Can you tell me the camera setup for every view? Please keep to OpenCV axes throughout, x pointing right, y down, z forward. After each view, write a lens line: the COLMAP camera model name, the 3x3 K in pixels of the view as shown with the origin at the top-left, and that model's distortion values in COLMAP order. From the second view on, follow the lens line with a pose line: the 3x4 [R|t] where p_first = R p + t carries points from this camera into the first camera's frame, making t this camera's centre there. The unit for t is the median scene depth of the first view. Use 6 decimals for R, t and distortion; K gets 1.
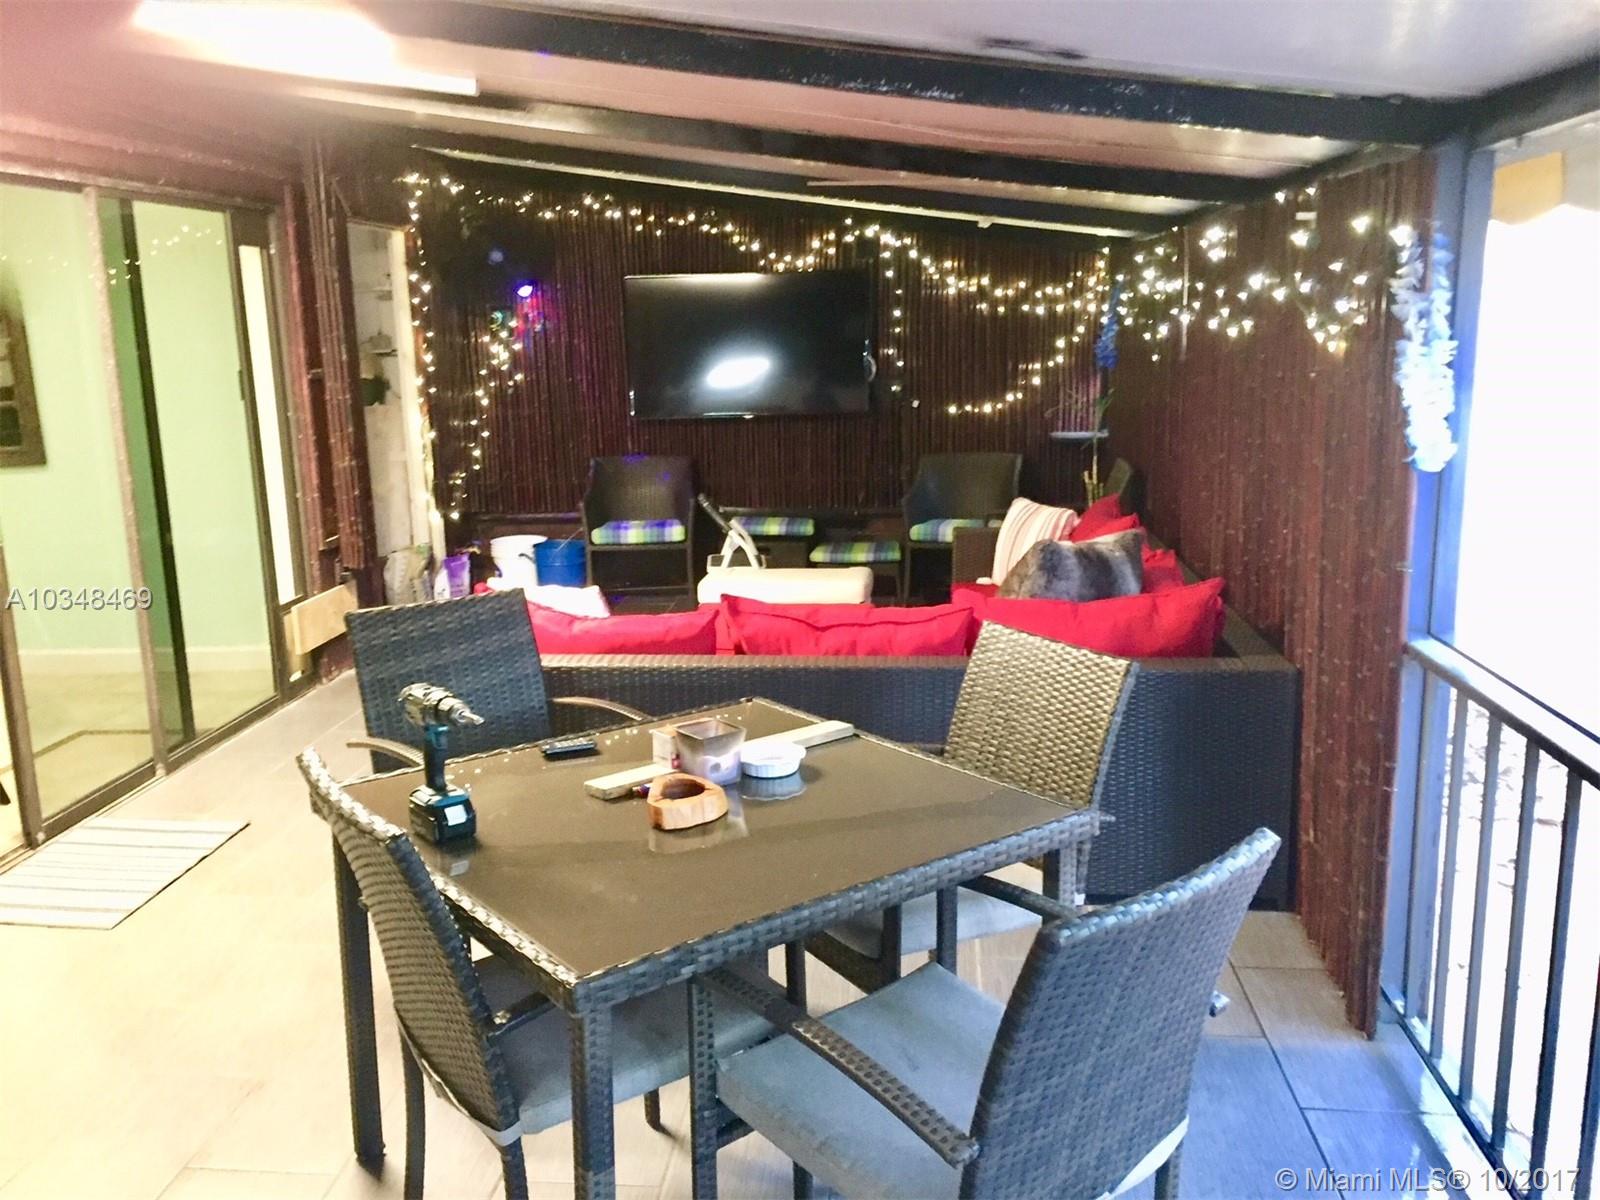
lens RADIAL K [[1381.8, 0, 795.4], [0, 1381.8, 603.8], [0, 0, 1]] dist [0.082170, -0.121301]
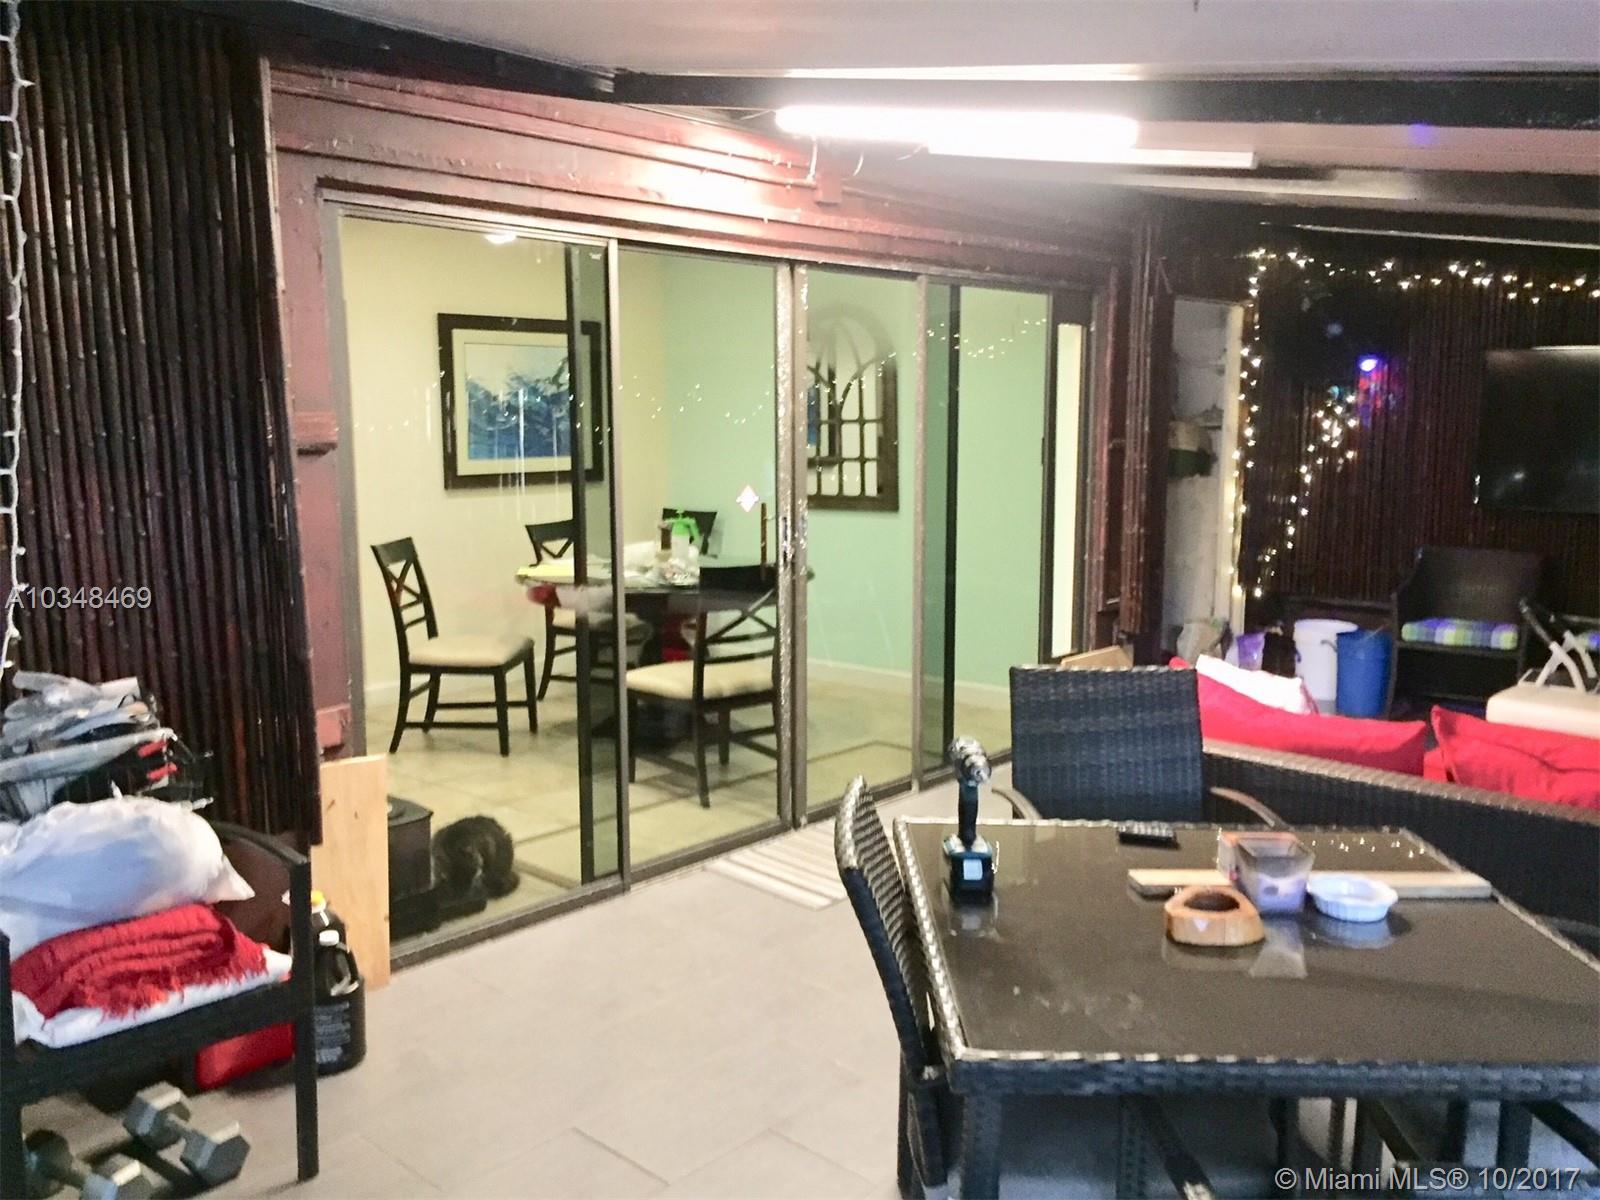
lens RADIAL K [[1370.9, 0, 795.7], [0, 1370.9, 595.6], [0, 0, 1]] dist [0.084097, -0.103928]
pose [[0.792053, 0.109855, -0.600487, 0.099446], [-0.143571, 0.989605, -0.008331, -0.008471], [0.593330, 0.092810, 0.799591, 0.039654]]
